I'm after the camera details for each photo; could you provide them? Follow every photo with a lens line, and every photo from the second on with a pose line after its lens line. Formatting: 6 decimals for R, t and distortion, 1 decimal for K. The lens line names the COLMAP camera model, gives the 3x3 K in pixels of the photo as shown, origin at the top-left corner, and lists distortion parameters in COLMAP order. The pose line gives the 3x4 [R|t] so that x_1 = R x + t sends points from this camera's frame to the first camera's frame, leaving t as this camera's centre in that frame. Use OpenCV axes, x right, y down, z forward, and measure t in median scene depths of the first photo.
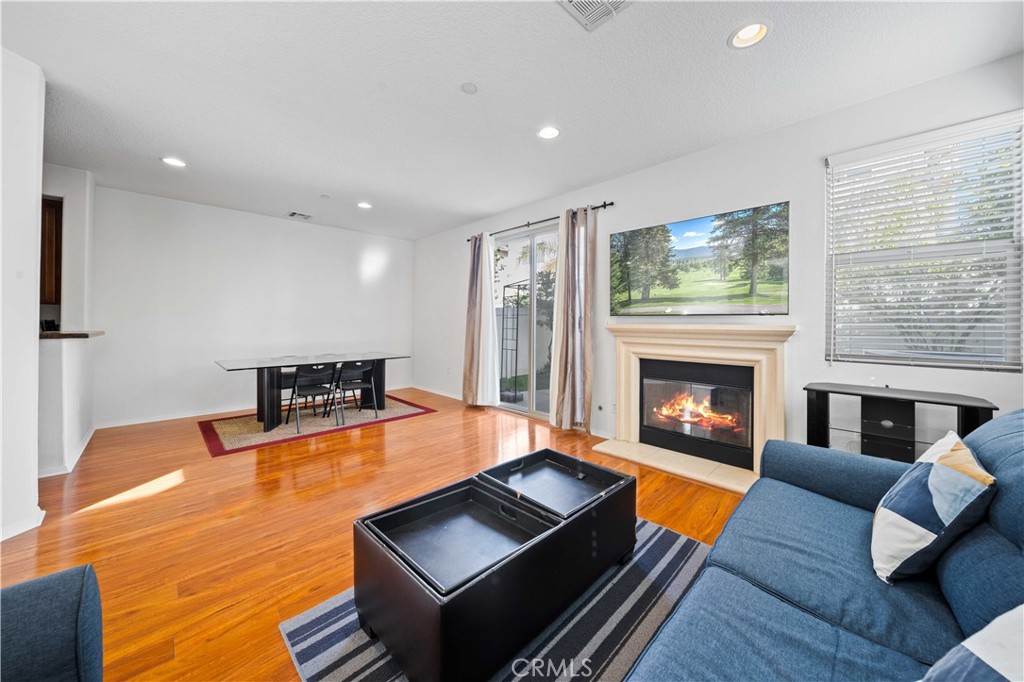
lens RADIAL K [[358.5, 0, 512.0], [0, 358.5, 321.2], [0, 0, 1]] dist [0.001743, 0.000056]
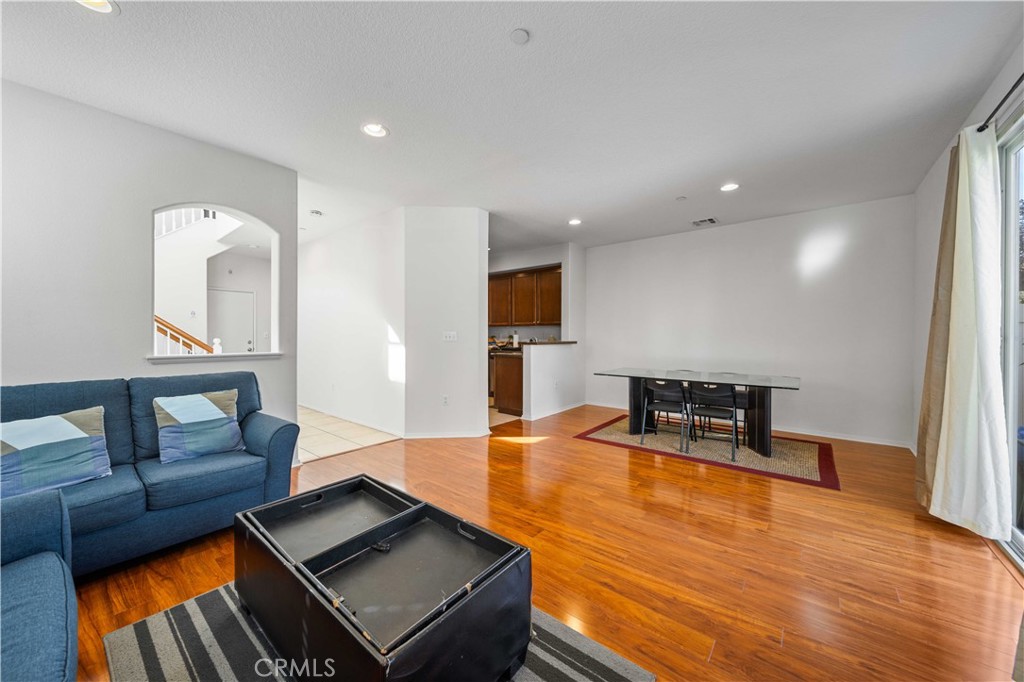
lens RADIAL K [[358.5, 0, 514.3], [0, 358.5, 336.8], [0, 0, 1]] dist [0.001743, 0.000056]
pose [[0.116506, -0.001253, -0.993189, 0.564532], [-0.002713, 0.999995, -0.001580, 0.015516], [0.993186, 0.002879, 0.116502, 0.787450]]
